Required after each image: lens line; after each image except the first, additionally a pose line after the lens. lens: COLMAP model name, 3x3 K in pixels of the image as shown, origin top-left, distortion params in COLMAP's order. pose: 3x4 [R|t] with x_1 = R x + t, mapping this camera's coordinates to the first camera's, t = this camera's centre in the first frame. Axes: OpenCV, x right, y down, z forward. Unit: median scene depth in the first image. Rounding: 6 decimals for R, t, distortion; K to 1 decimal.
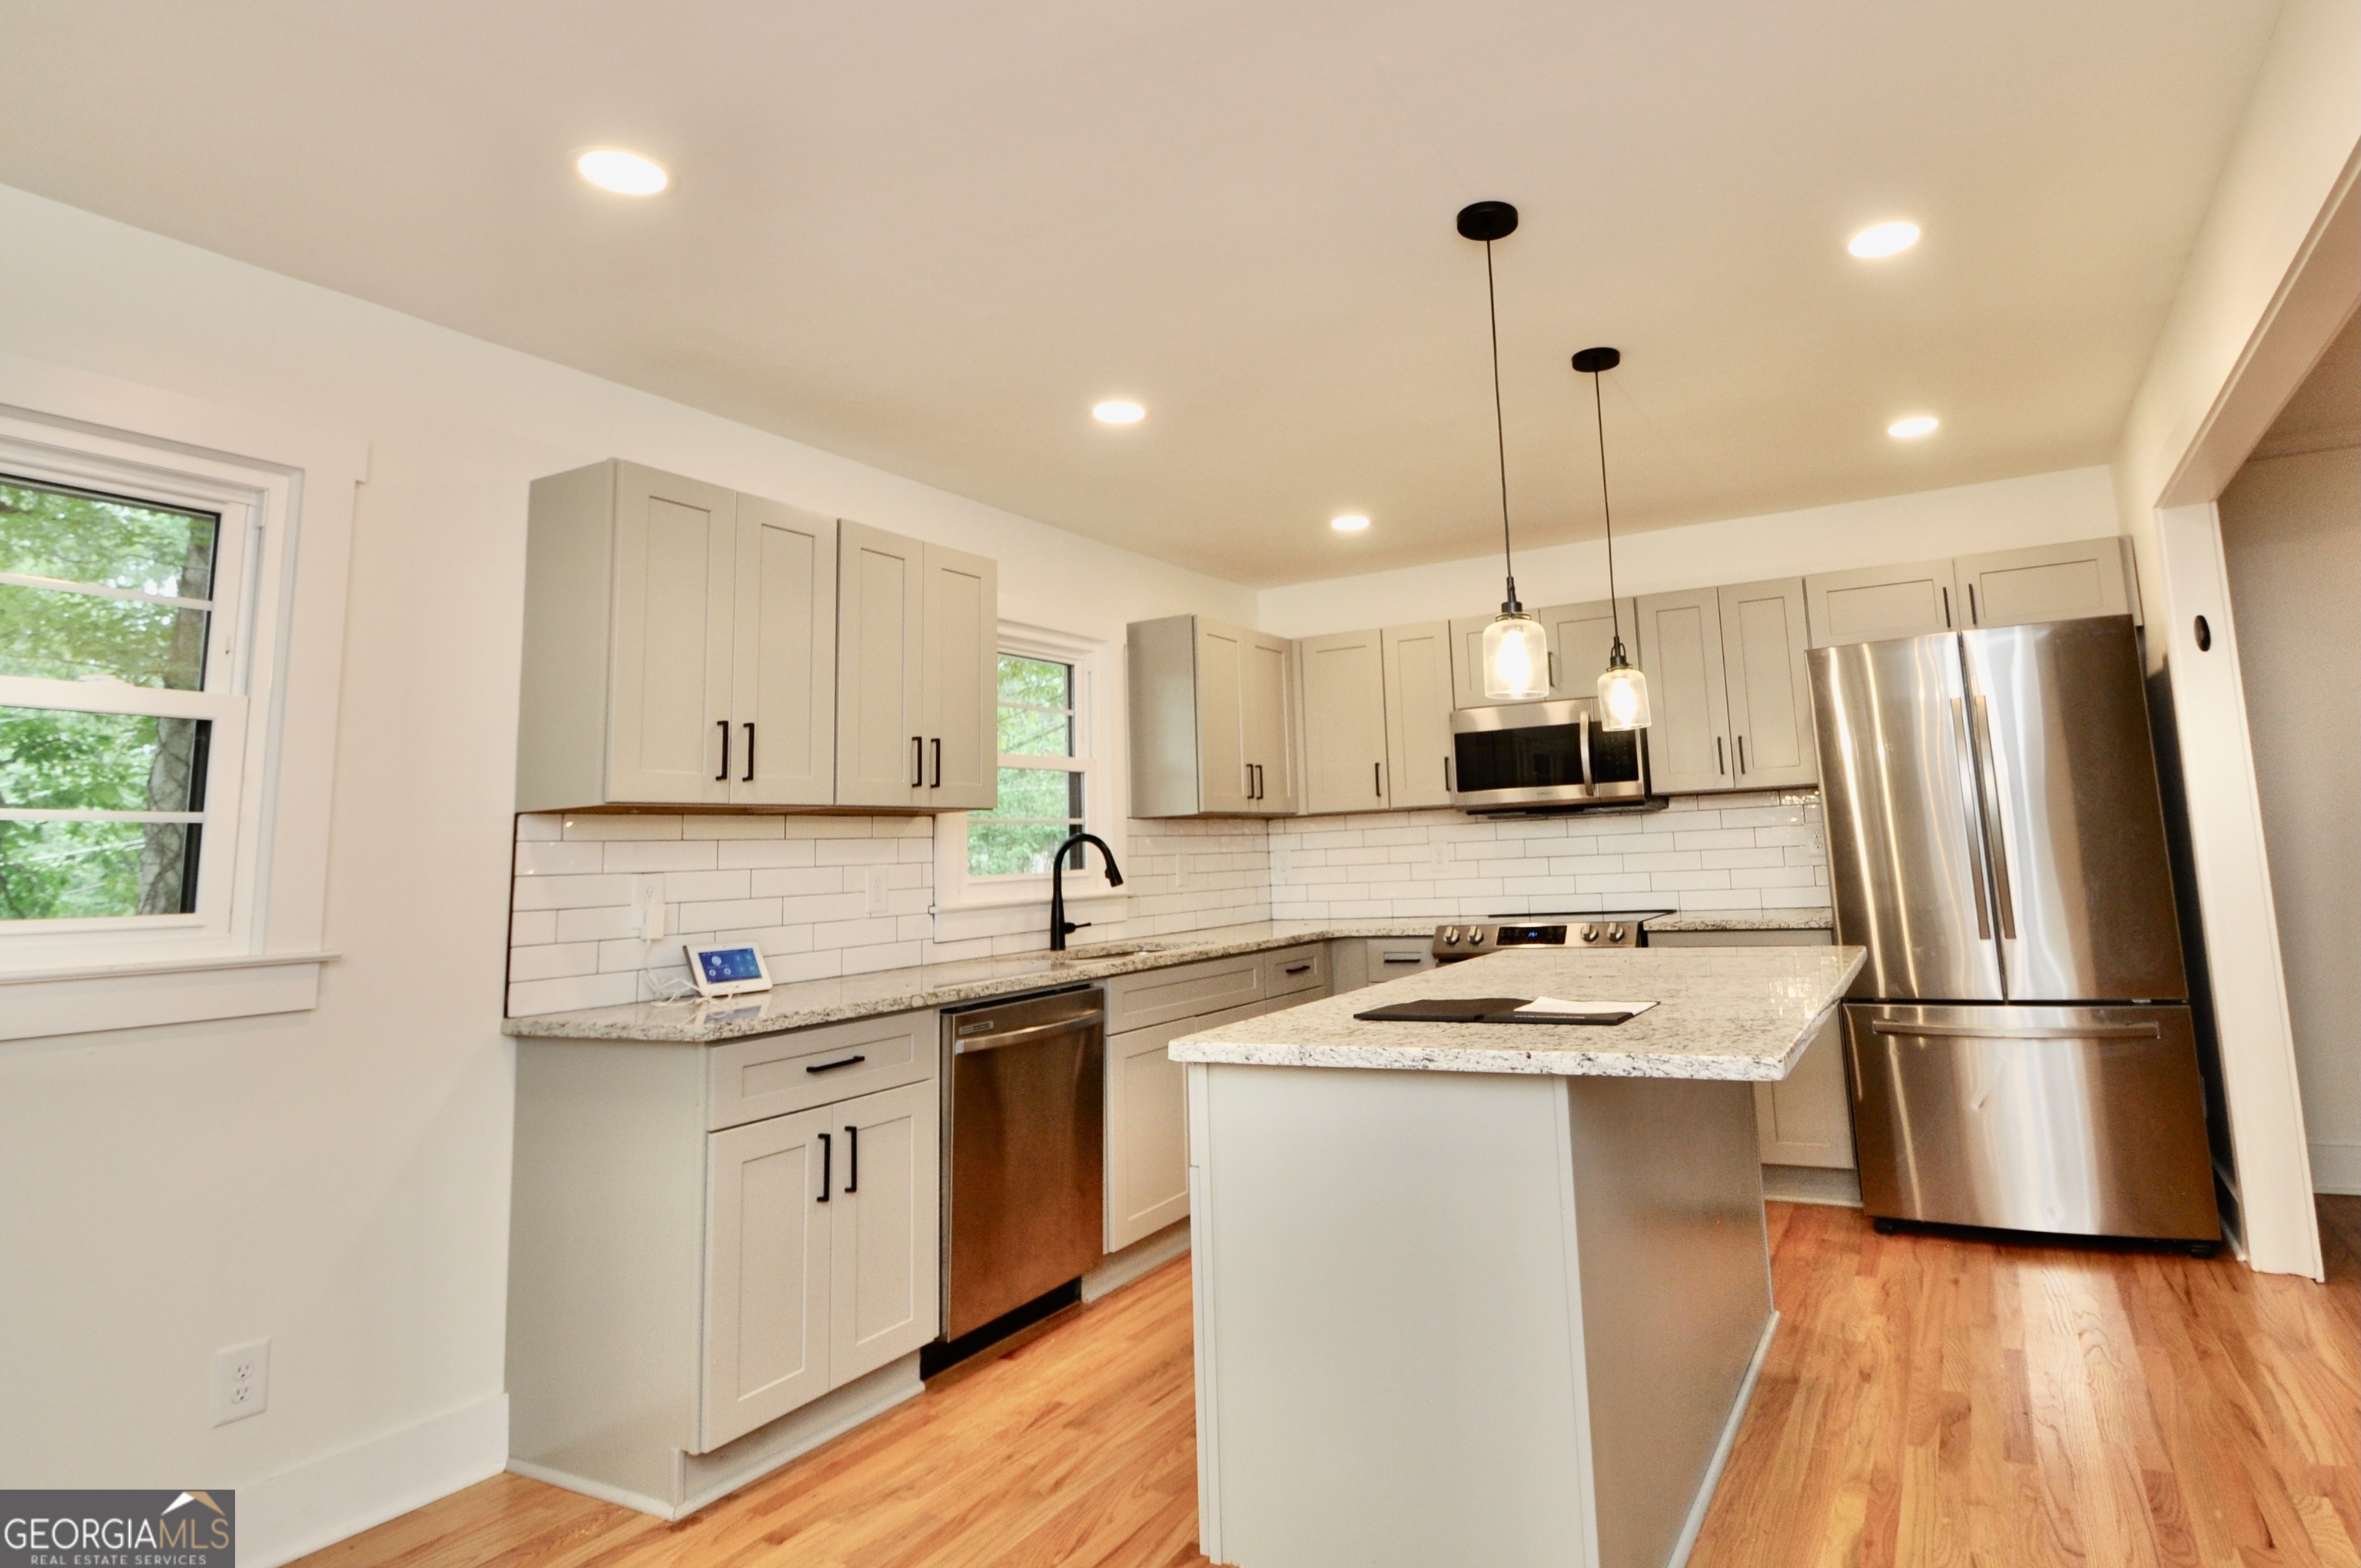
lens RADIAL K [[1237.0, 0, 1339.1], [0, 1237.0, 686.8], [0, 0, 1]] dist [-0.003168, -0.001330]
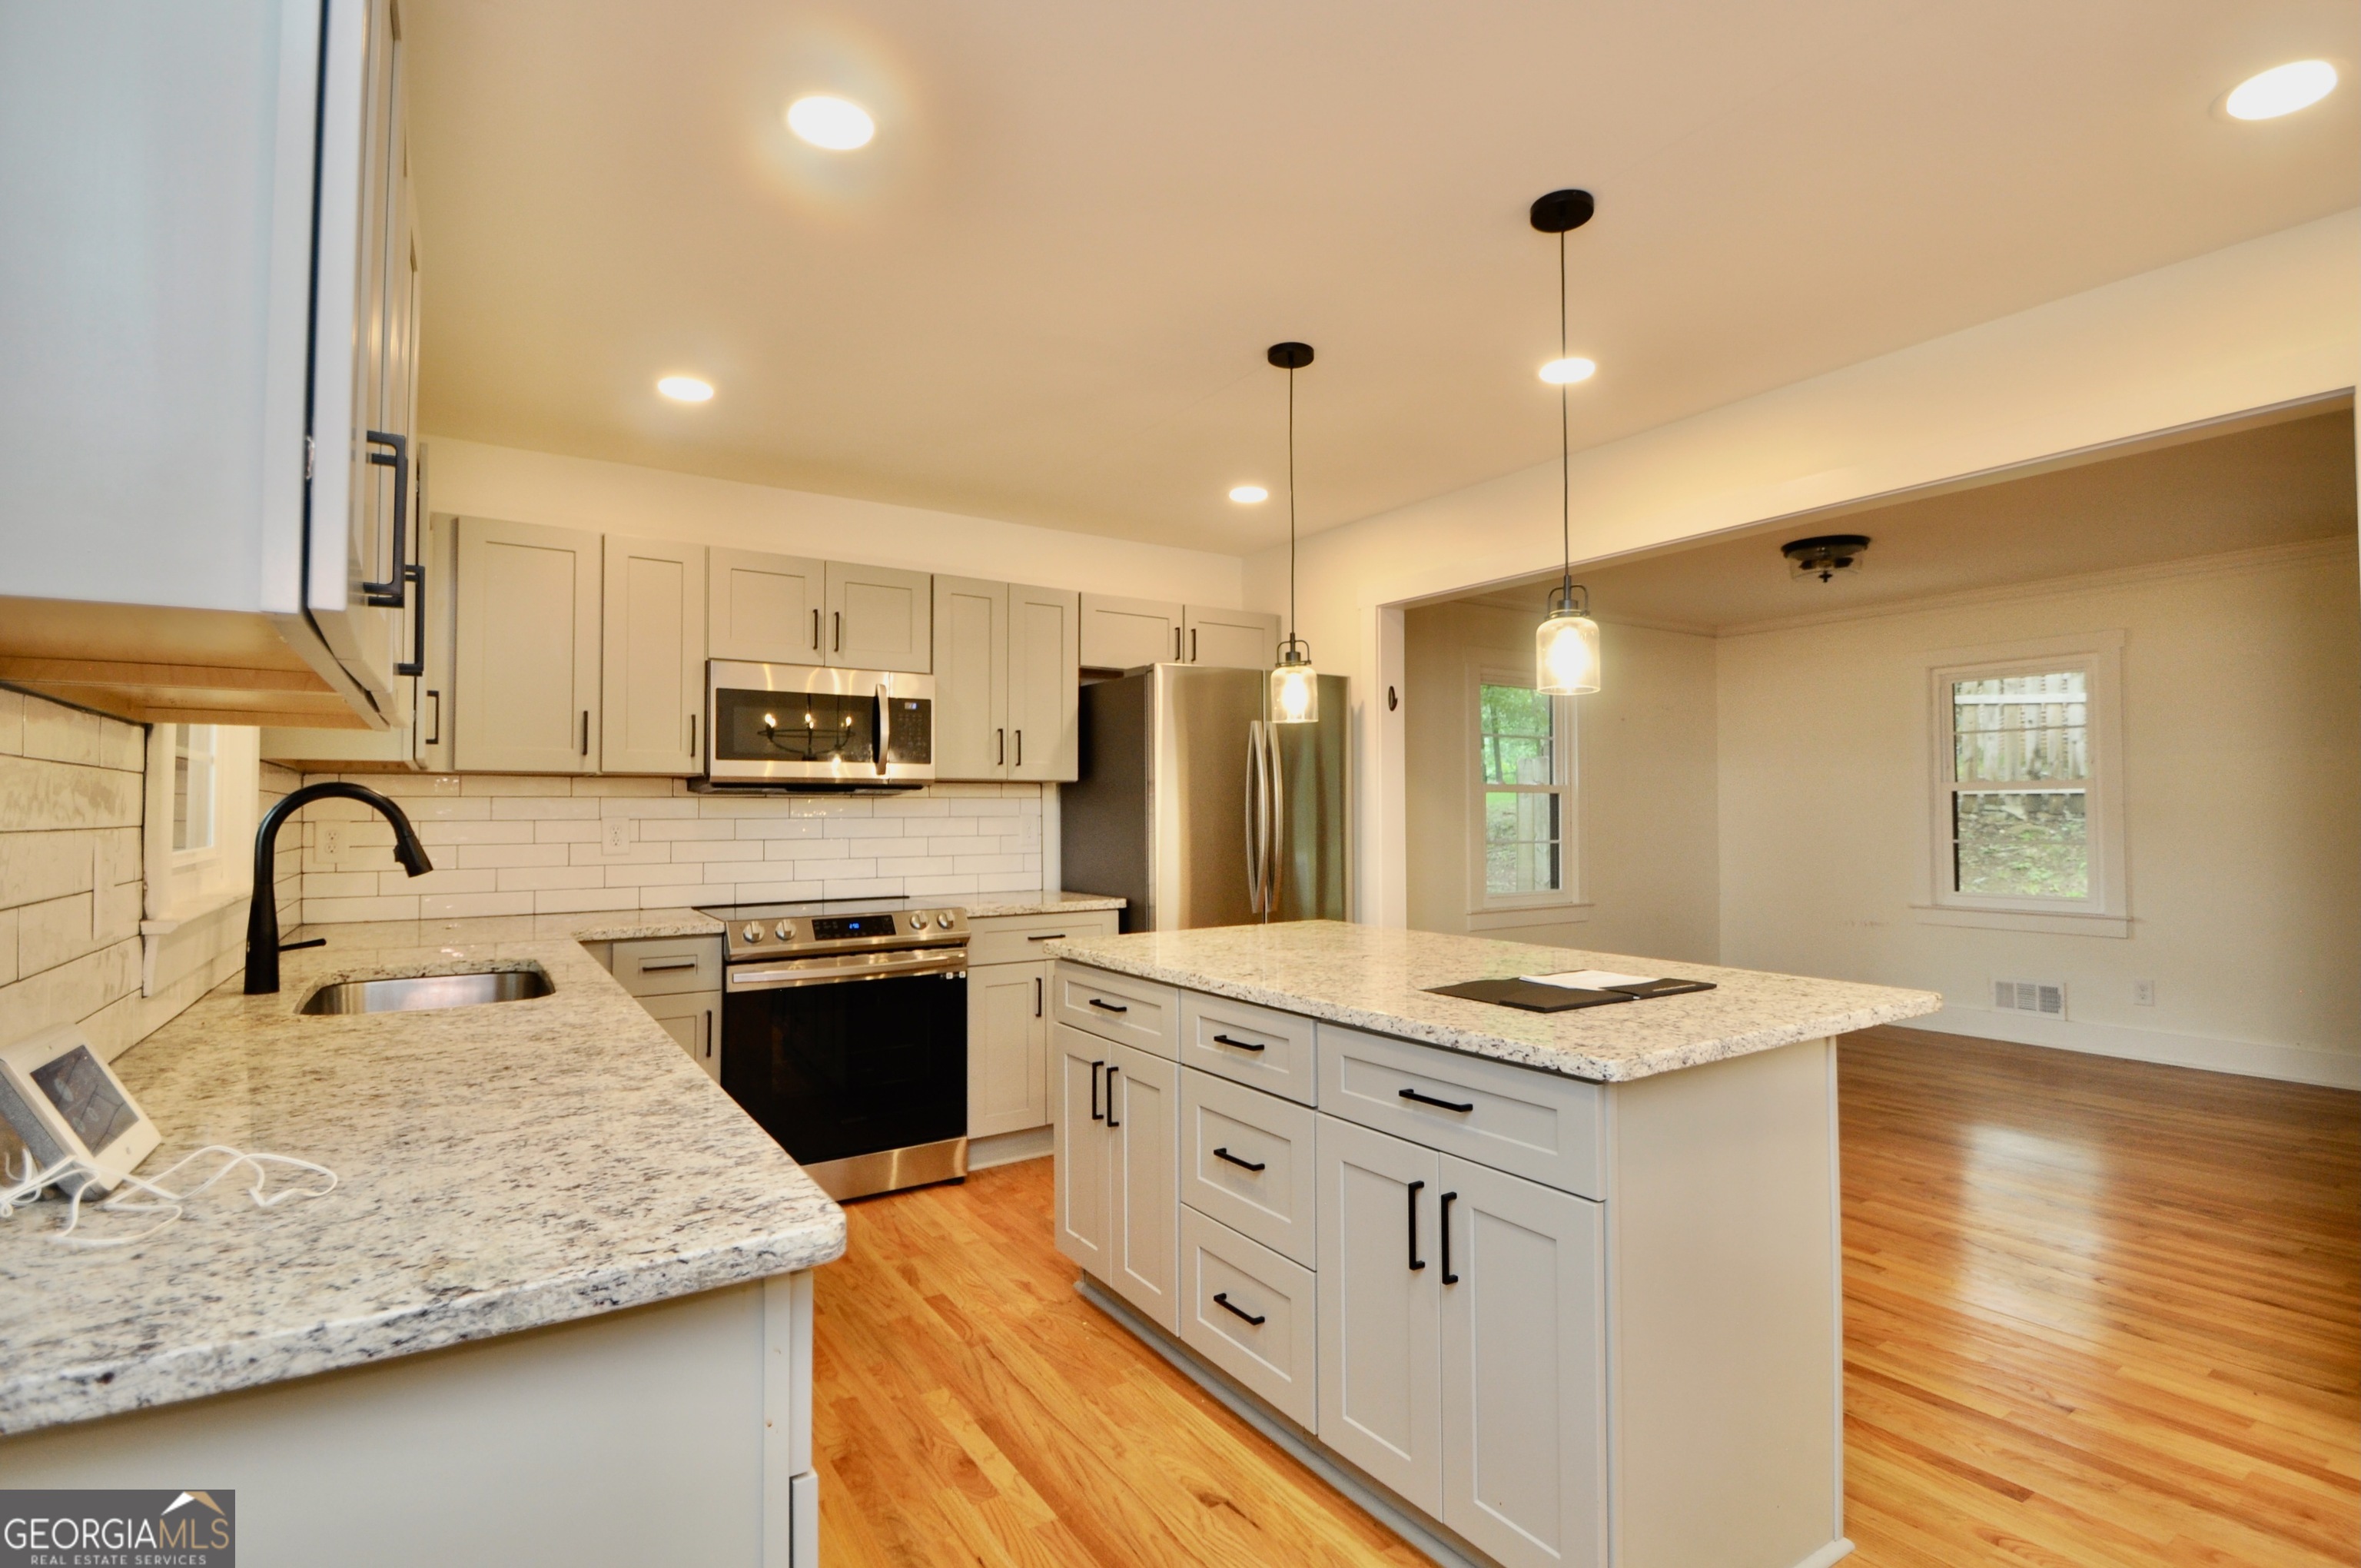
lens RADIAL K [[1117.6, 0, 1180.5], [0, 1117.6, 784.0], [0, 0, 1]] dist [-0.009332, -0.000860]
pose [[0.517243, 0.063703, 0.853465, -0.581679], [-0.132960, 0.991099, 0.006604, 0.086530], [-0.845447, -0.116893, 0.521109, 0.548661]]
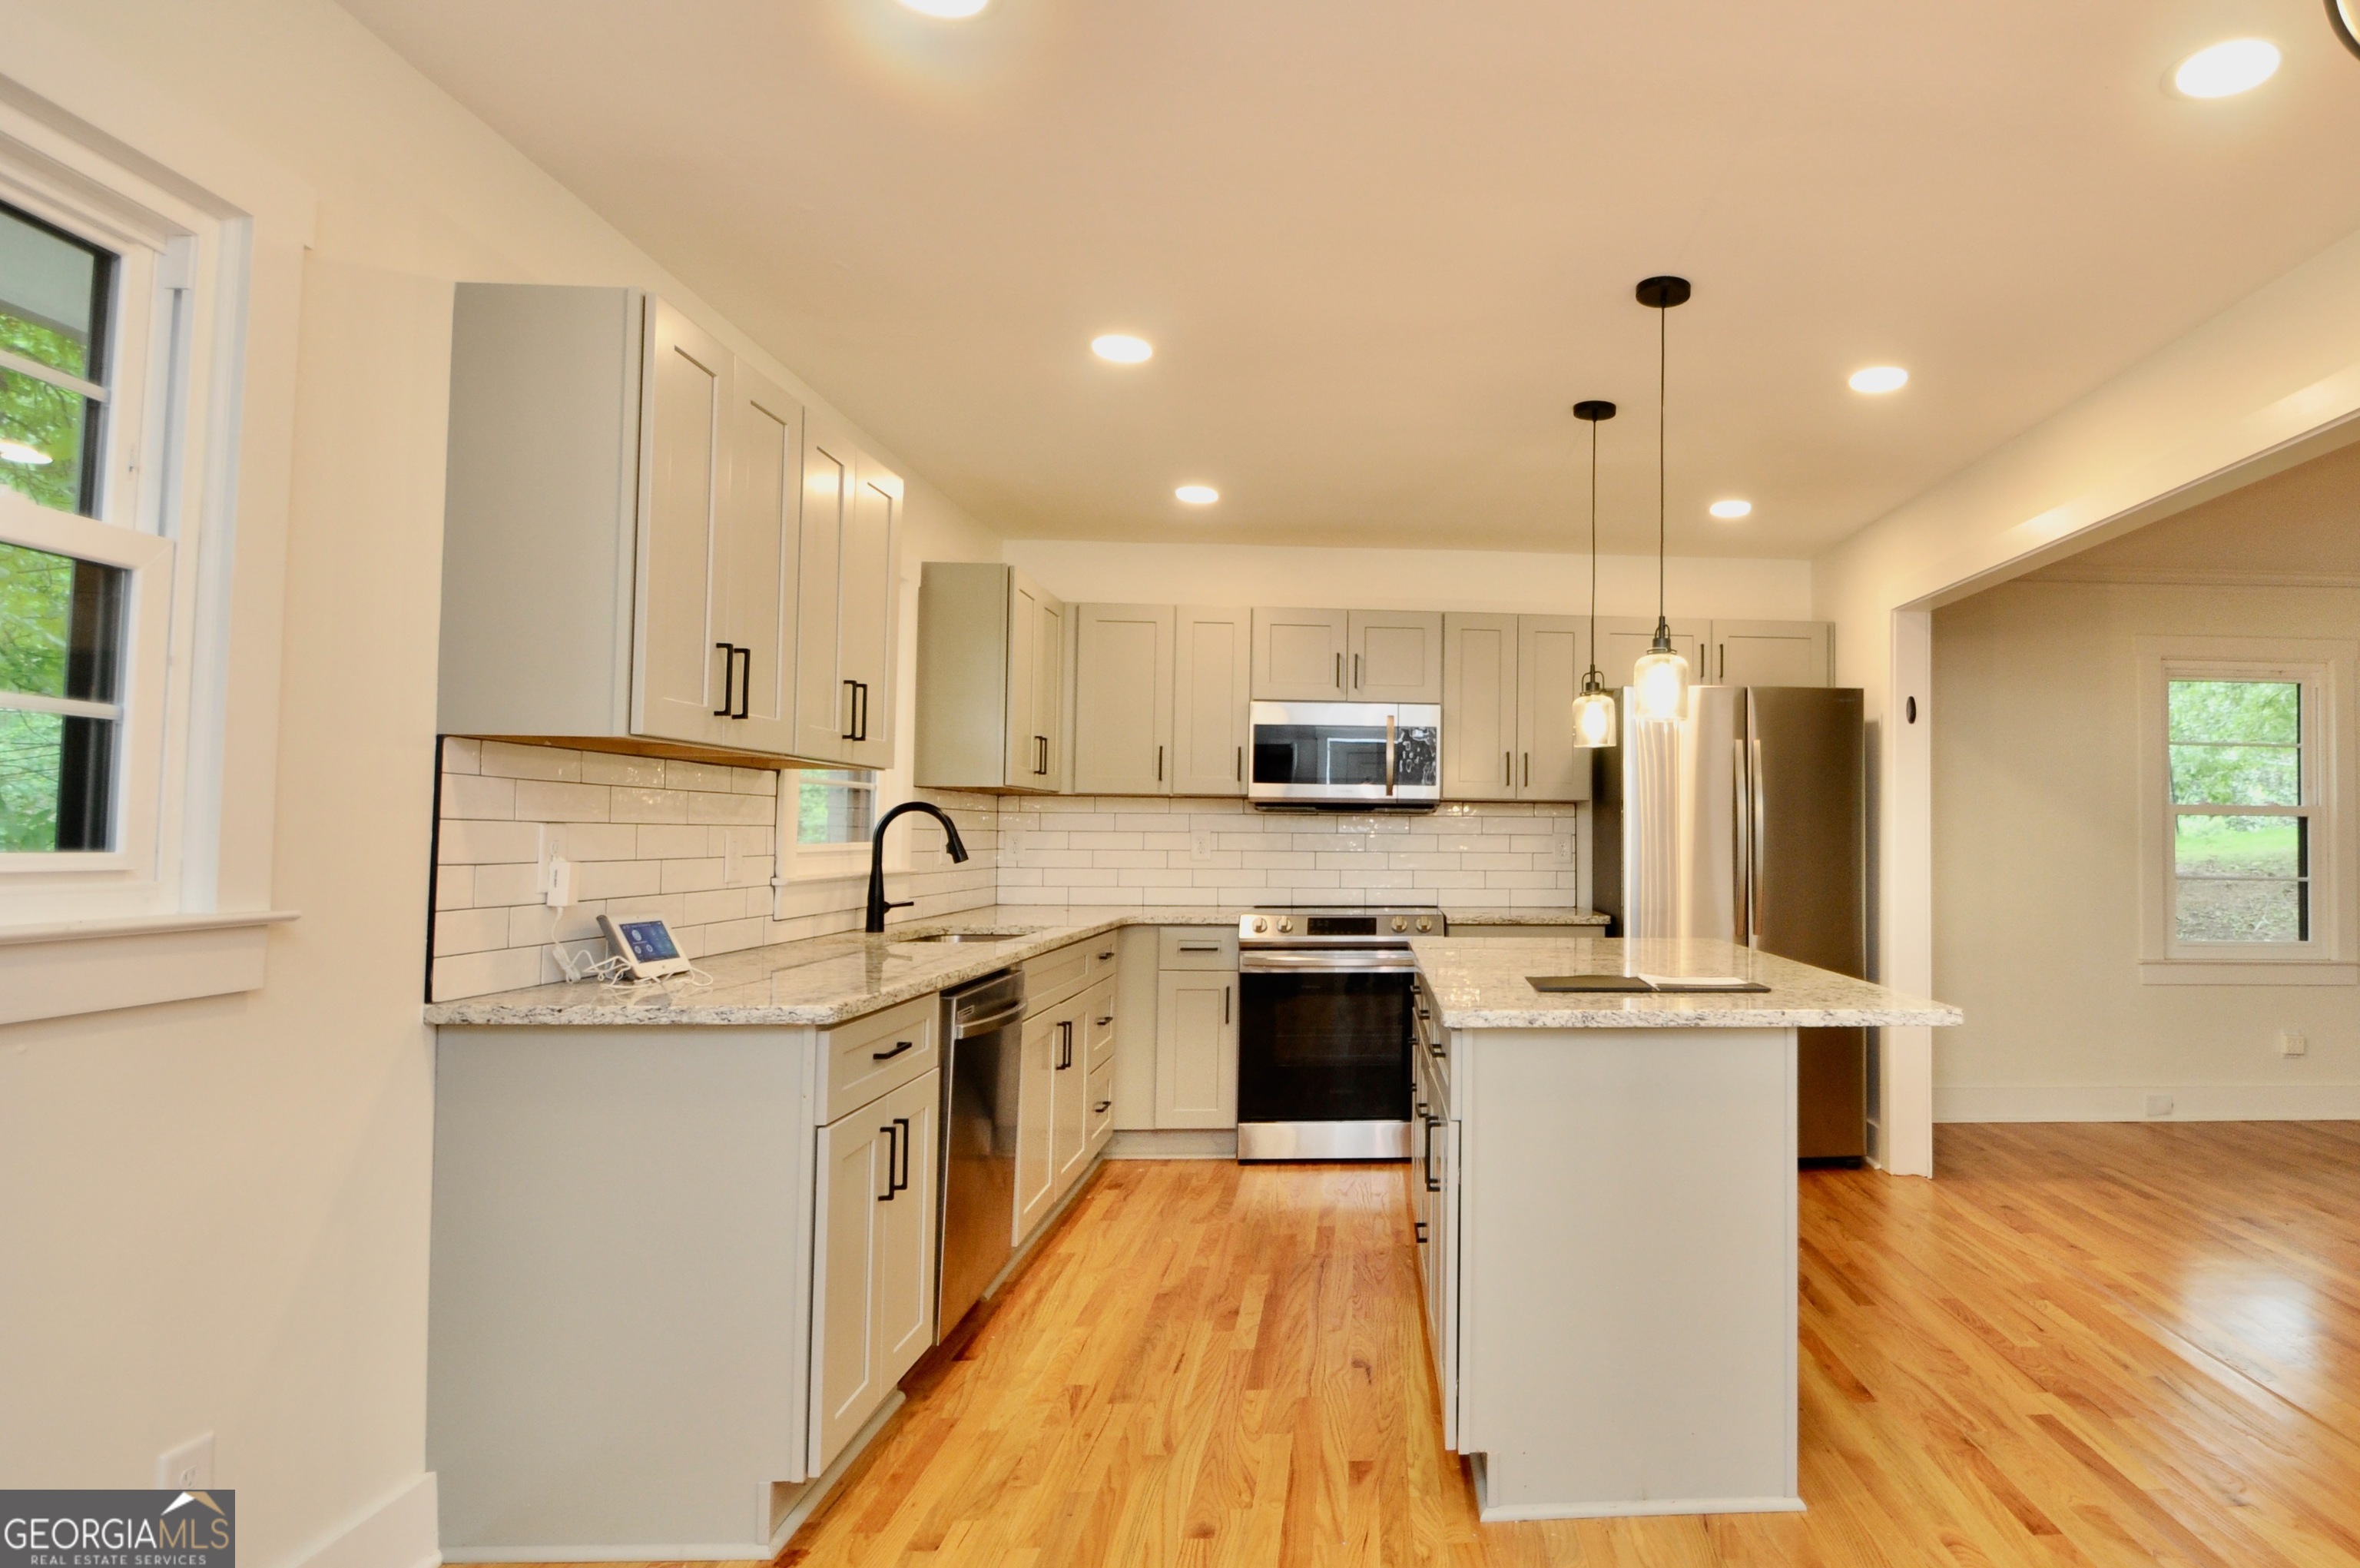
lens RADIAL K [[1315.8, 0, 1443.0], [0, 1315.8, 793.5], [0, 0, 1]] dist [-0.001403, 0.000080]
pose [[0.868693, 0.068749, 0.490557, -0.451301], [-0.113684, 0.991558, 0.062353, 0.015869], [-0.482130, -0.109934, 0.869175, 0.008530]]
